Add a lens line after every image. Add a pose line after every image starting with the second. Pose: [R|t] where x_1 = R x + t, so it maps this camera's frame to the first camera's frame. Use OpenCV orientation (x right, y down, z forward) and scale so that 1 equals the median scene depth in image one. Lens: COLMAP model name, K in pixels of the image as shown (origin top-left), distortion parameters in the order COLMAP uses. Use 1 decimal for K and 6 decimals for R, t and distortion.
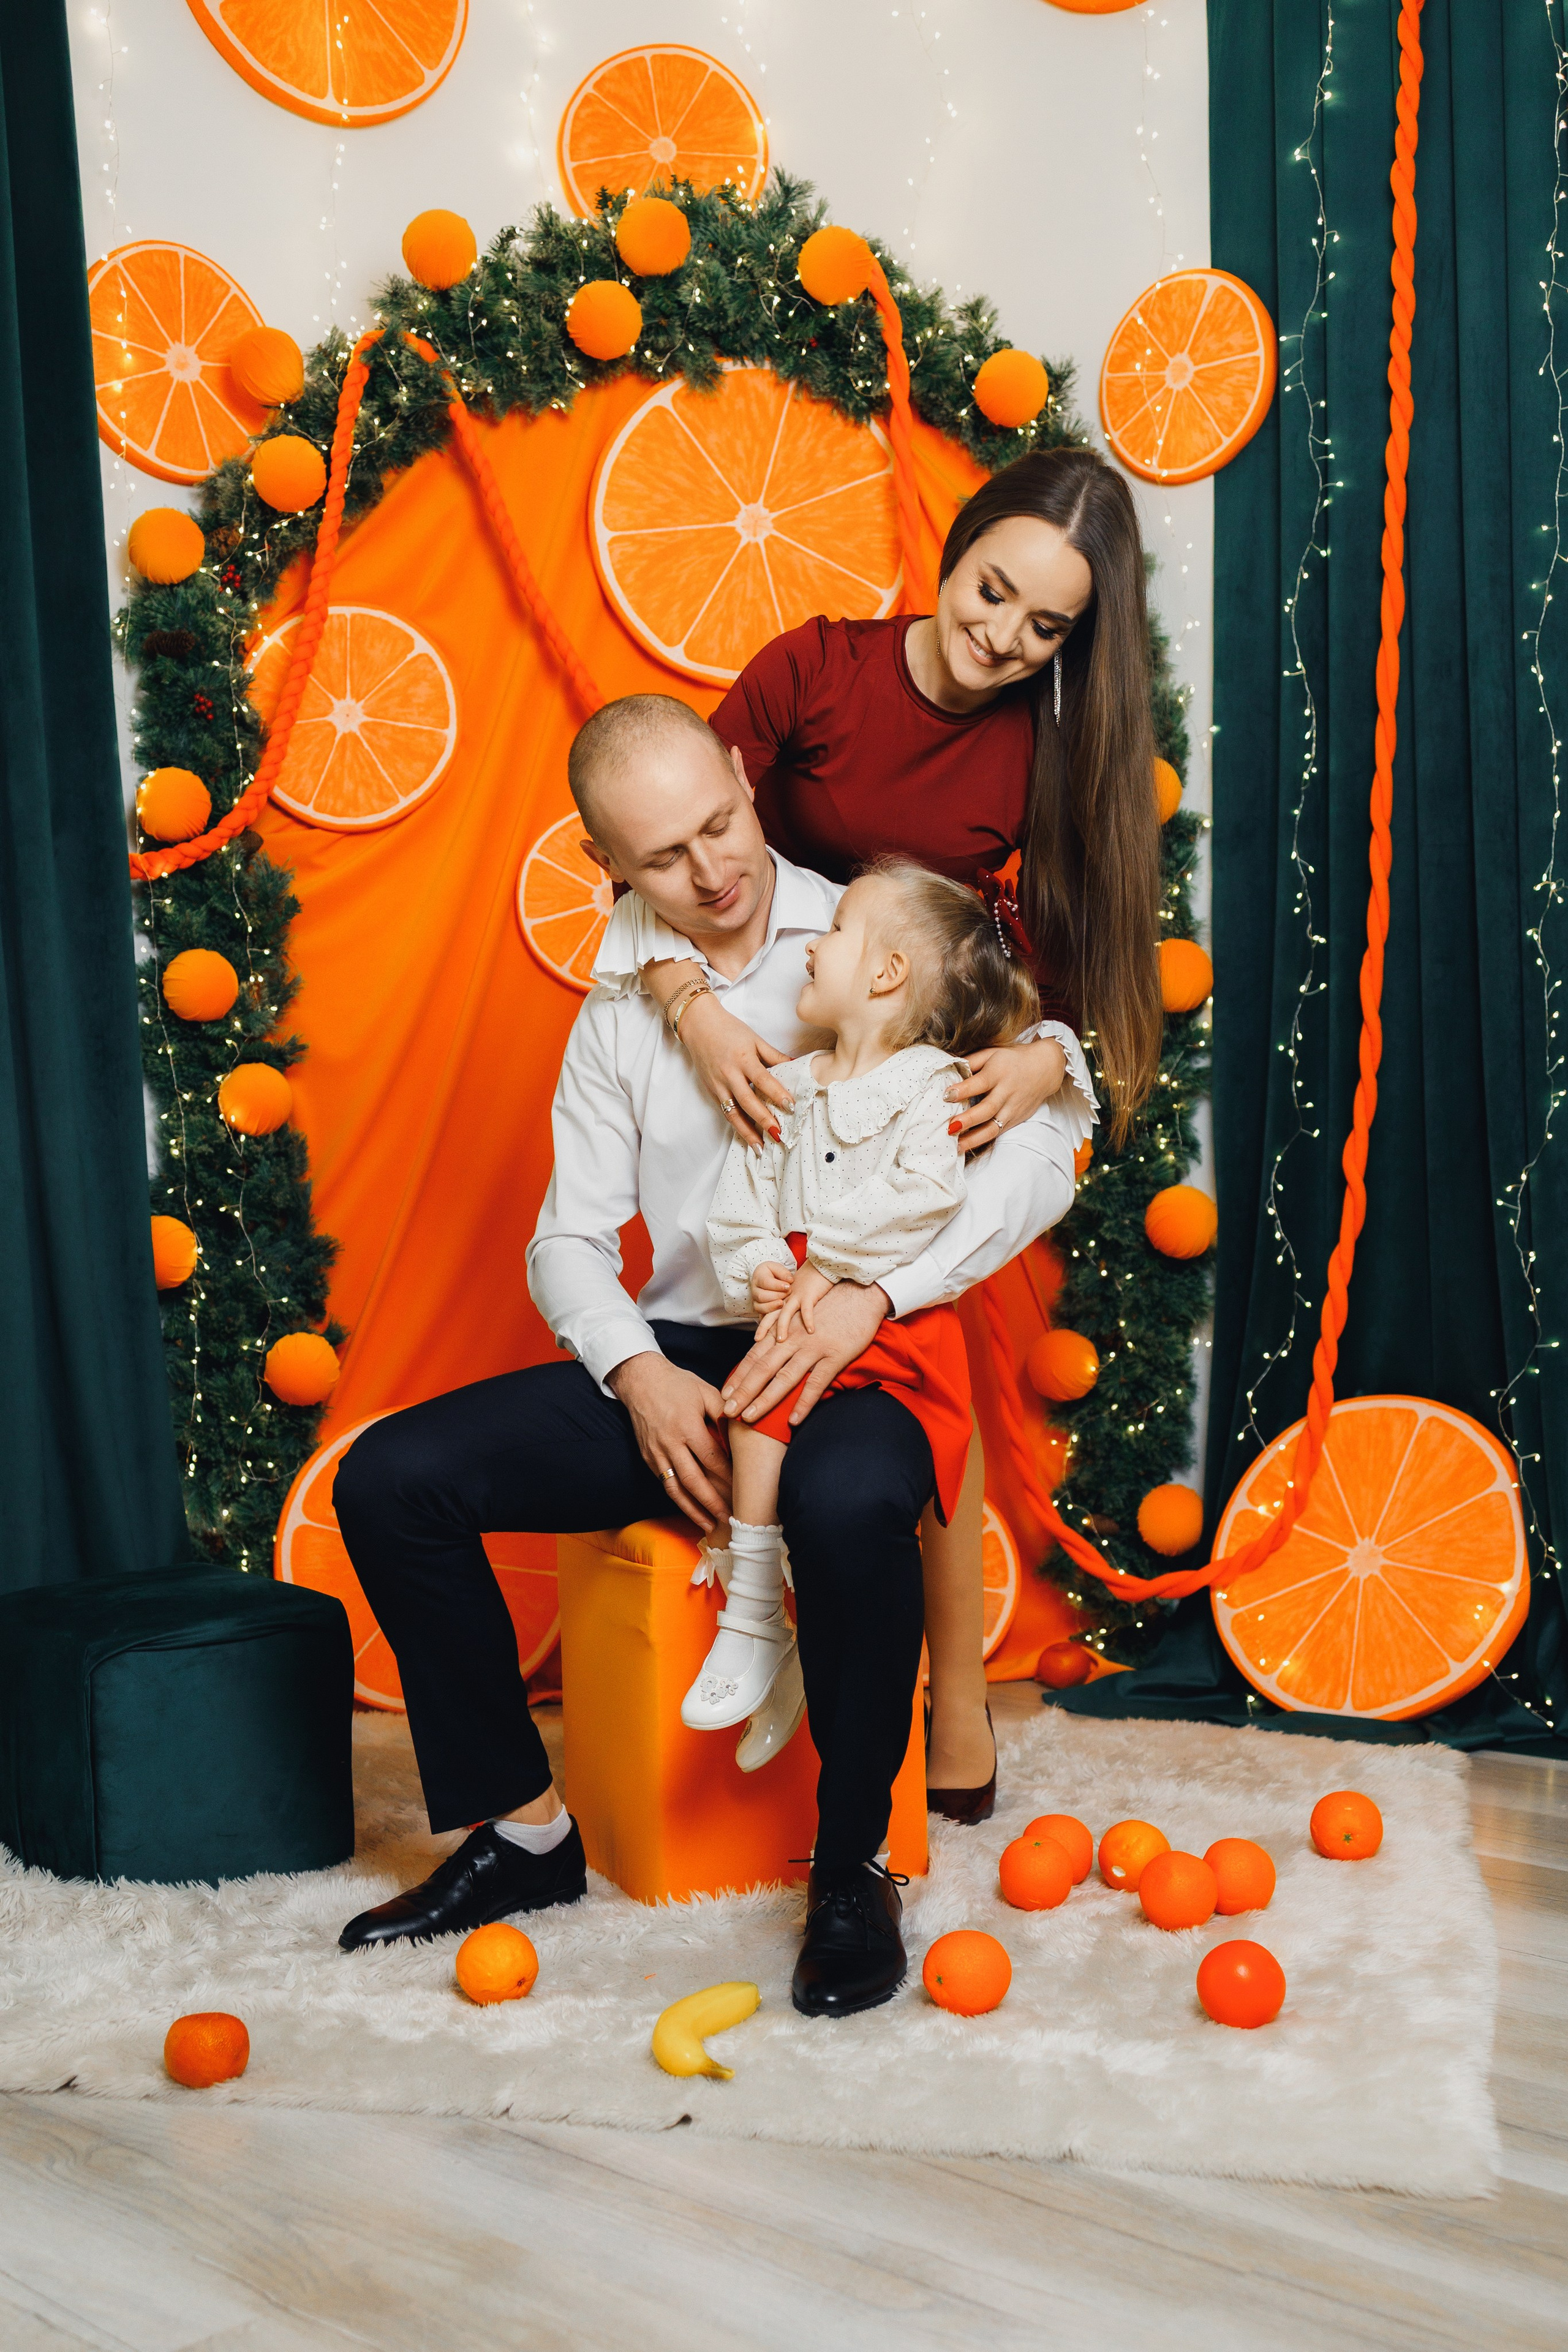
lens RADIAL K [[2544.9, 0, 788.2], [0, 2544.9, 1321.1], [0, 0, 1]] dist [0.006751, -0.000355]
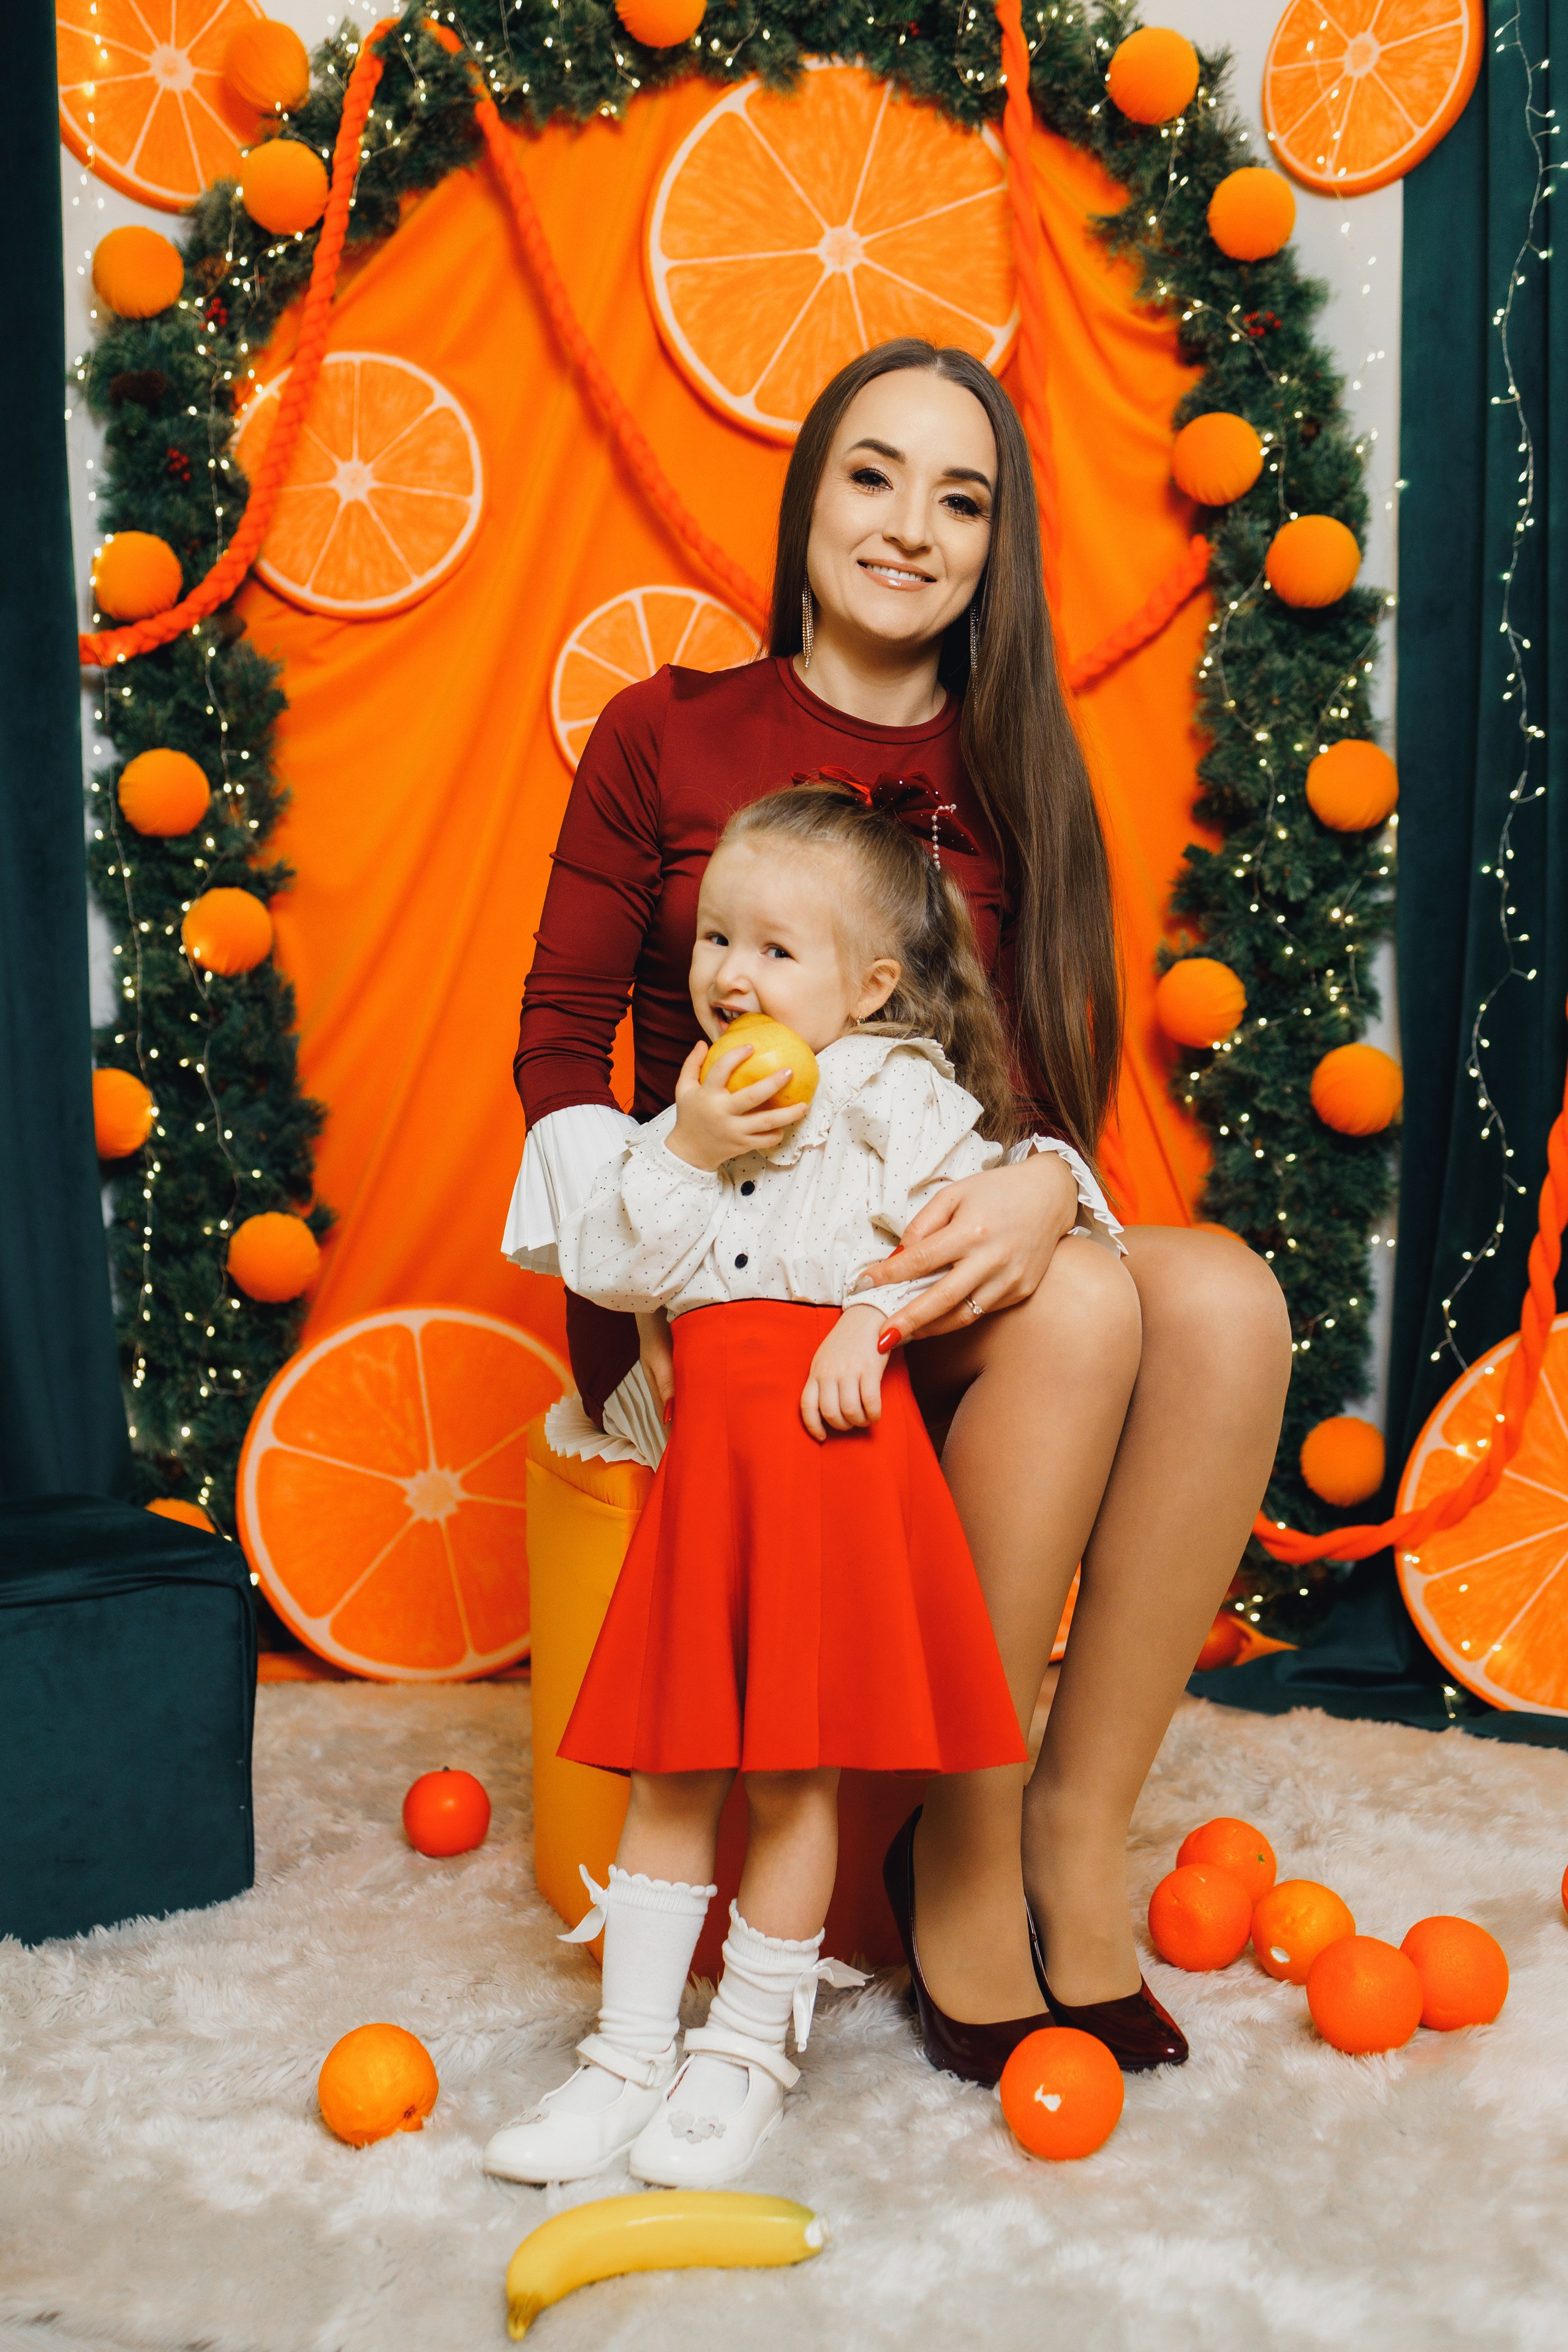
lens RADIAL K [[2422.9, 0, 794.3], [0, 2422.9, 1147.3], [0, 0, 1]] dist [0.048857, -0.067028]
pose [[0.997887, 0.009764, -0.064241, 0.026391], [-0.013045, 0.998621, -0.050850, 0.020974], [0.063656, 0.051580, 0.996638, 0.225499]]
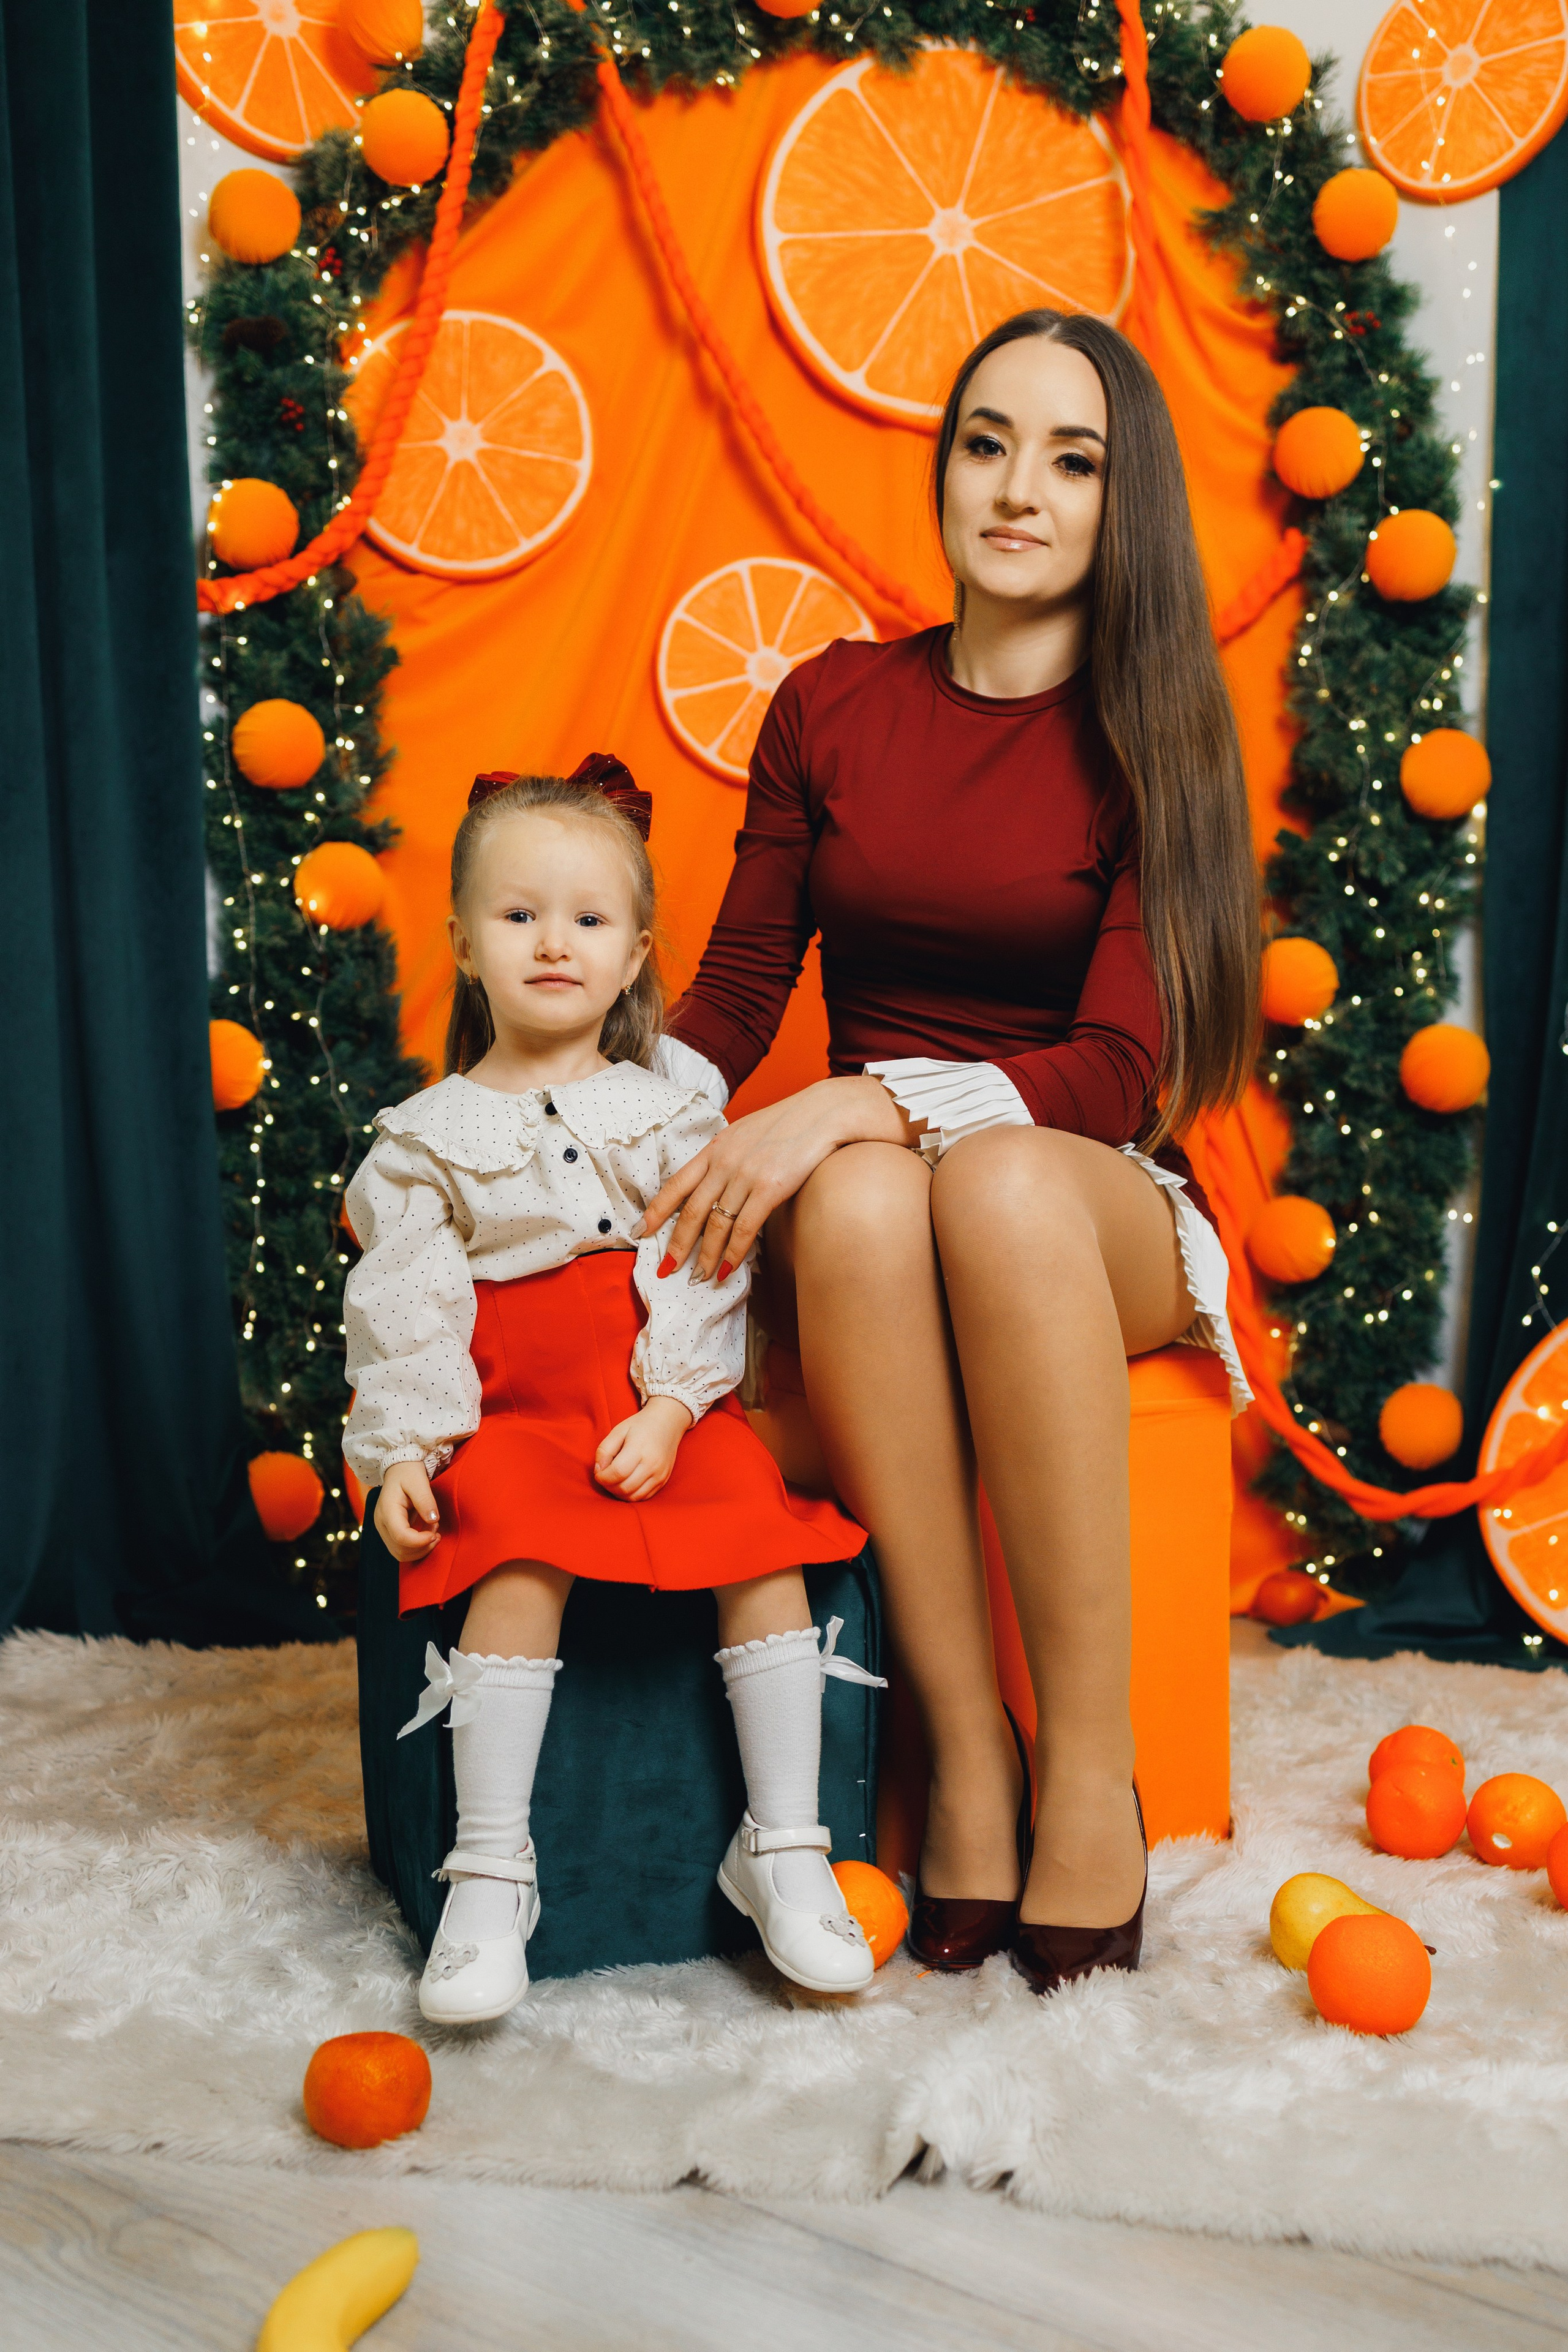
lens RADIAL K [[2413.0, 0, 814.0], [0, 2413.0, 1258.9], [0, 0, 1]] dist [0.000961, 0.010874]
pose [[0.999504, 0.025863, 0.017945, -0.065878], [-0.025306, 0.999211, -0.030622, 0.053852], [-0.018723, 0.030152, 0.999370, 0.216166]]
